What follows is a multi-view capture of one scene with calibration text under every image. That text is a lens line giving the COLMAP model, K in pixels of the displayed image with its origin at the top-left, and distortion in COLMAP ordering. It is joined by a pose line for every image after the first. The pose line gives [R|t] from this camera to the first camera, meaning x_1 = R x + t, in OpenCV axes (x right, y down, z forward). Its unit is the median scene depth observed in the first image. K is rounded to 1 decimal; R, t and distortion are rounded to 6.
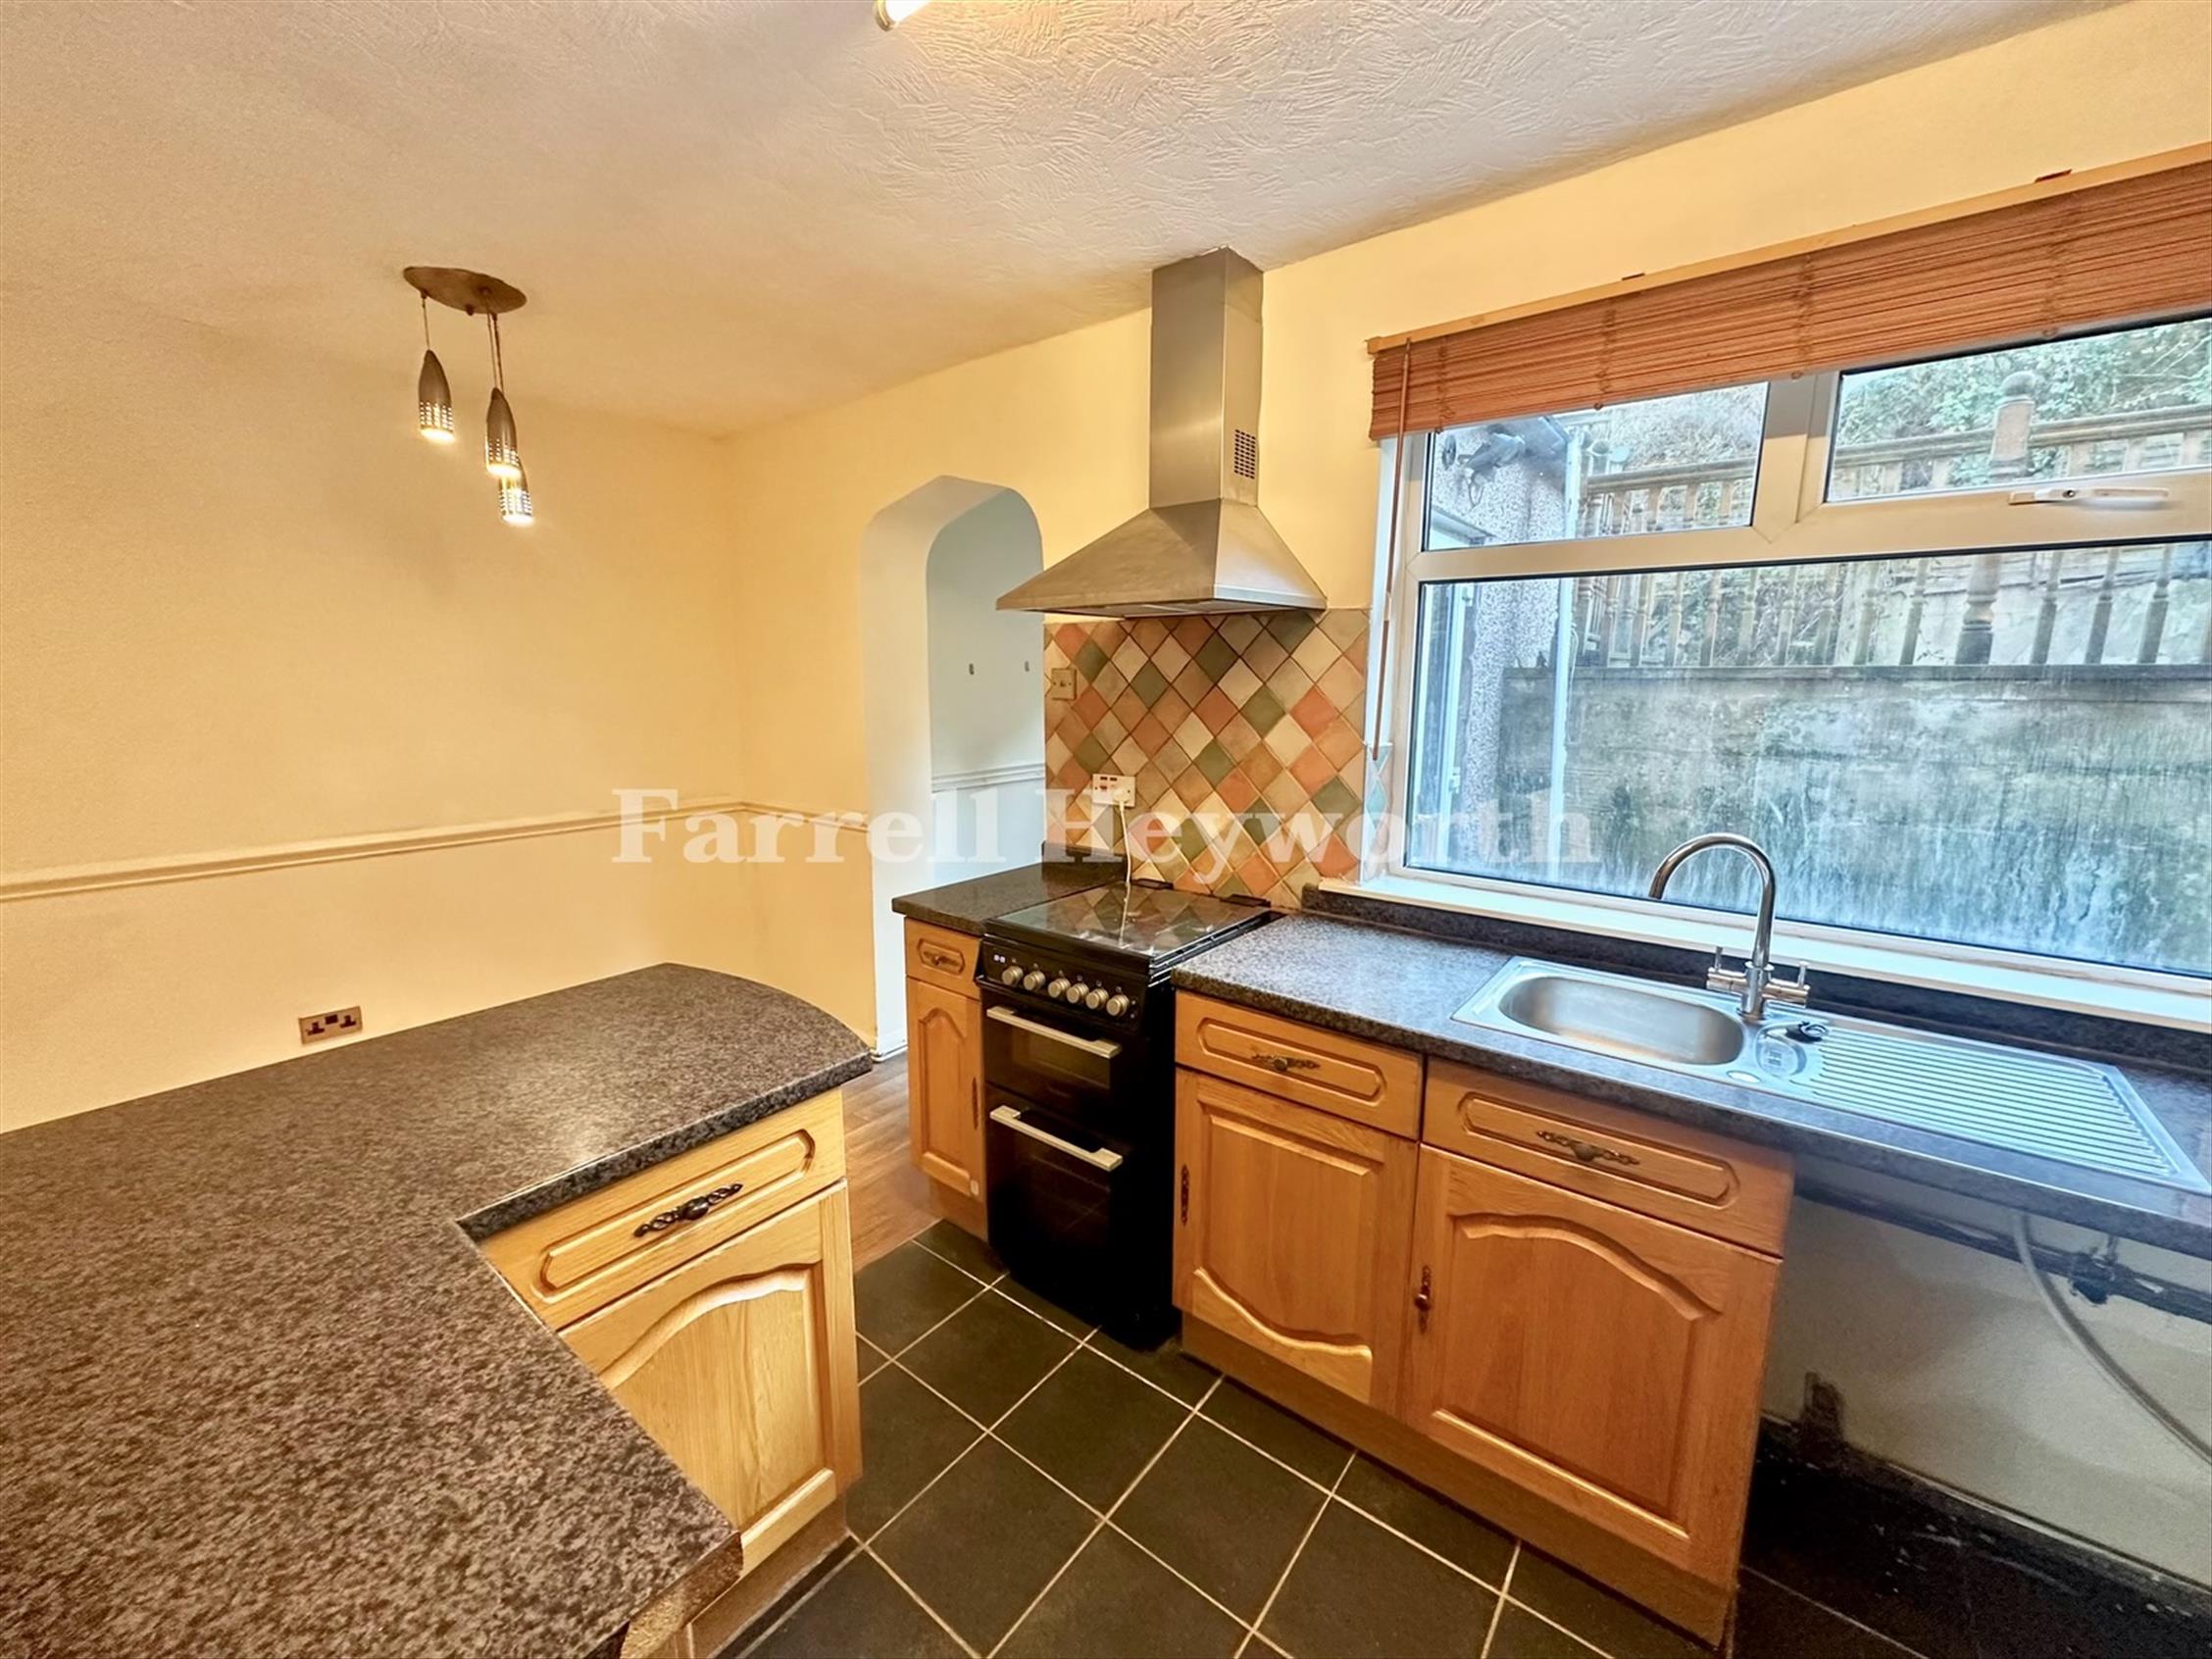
lens RADIAL K [[878.5, 0, 1106.9], [0, 878.5, 827.9], [0, 0, 1]] dist [0.001015, 0.000281]
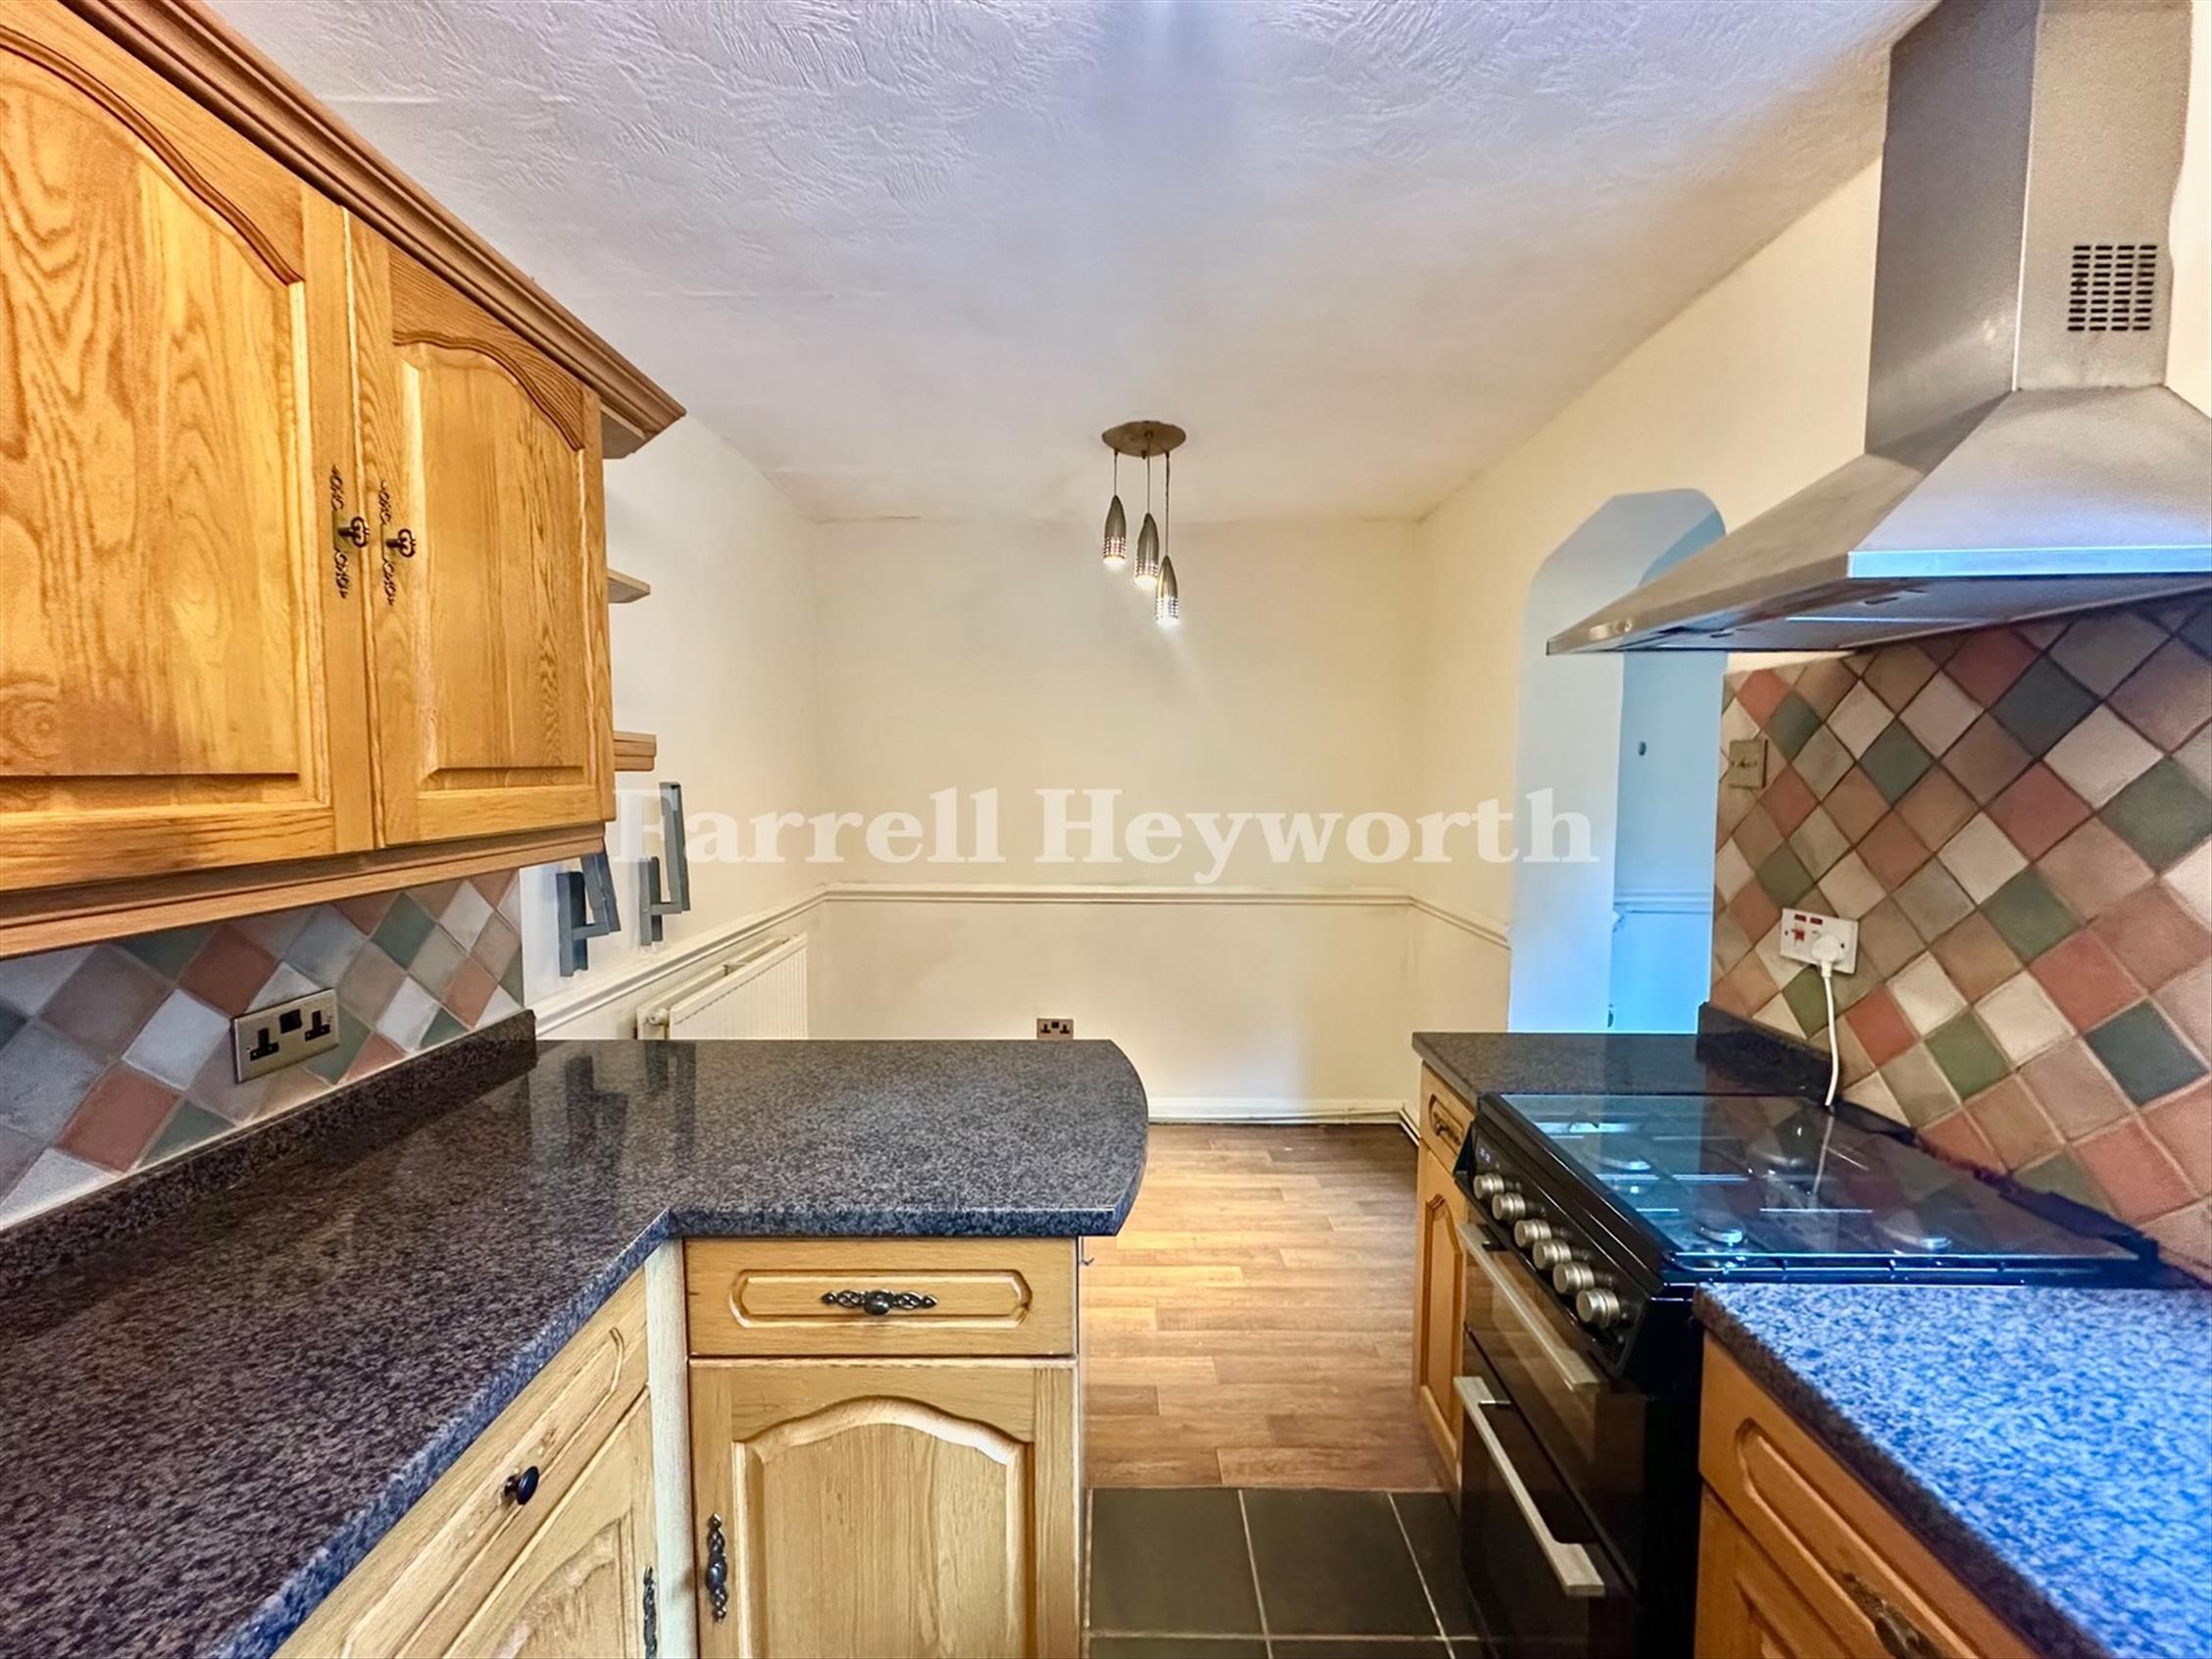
lens RADIAL K [[878.5, 0, 1105.0], [0, 878.5, 828.1], [0, 0, 1]] dist [0.001015, 0.000281]
pose [[0.610689, 0.052722, -0.790113, 0.200556], [-0.137303, 0.989718, -0.040082, -0.031454], [0.779876, 0.132963, 0.611649, 0.285054]]
